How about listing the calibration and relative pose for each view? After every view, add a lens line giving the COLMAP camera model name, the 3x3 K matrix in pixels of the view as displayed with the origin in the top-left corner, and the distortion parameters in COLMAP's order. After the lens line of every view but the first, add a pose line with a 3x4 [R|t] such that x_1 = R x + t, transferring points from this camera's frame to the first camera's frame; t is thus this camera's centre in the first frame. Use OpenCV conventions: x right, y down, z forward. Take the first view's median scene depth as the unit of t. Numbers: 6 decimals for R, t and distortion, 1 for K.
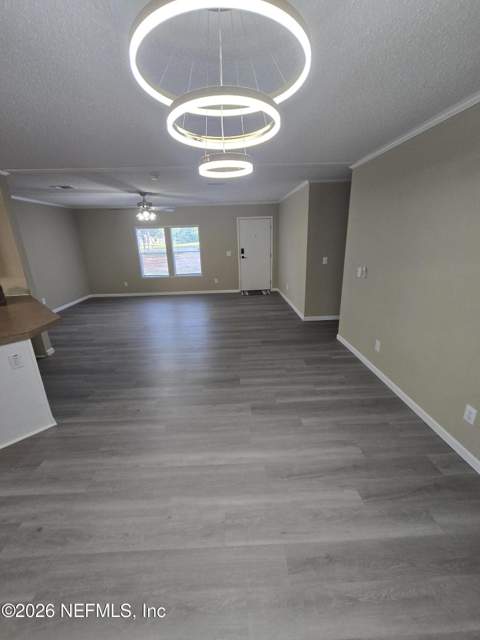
lens RADIAL K [[262.6, 0, 240.2], [0, 262.6, 320.8], [0, 0, 1]] dist [0.000720, 0.000712]
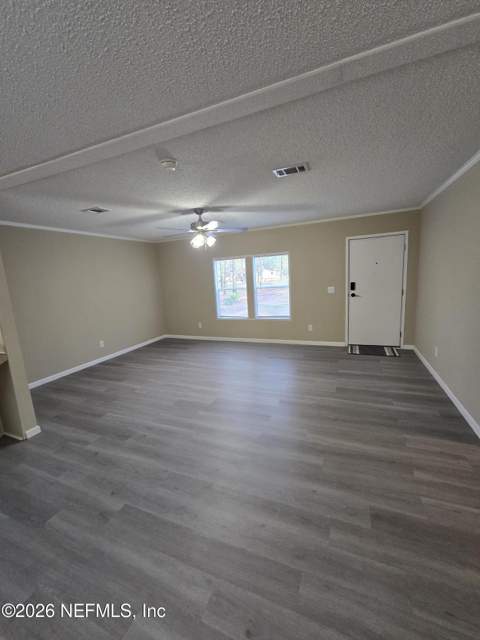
lens RADIAL K [[262.6, 0, 238.9], [0, 262.6, 319.6], [0, 0, 1]] dist [0.000720, 0.000712]
pose [[0.907352, 0.047363, -0.417696, 0.029002], [-0.098204, 0.990021, -0.101068, -0.086606], [0.408741, 0.132723, 0.902948, 0.294563]]
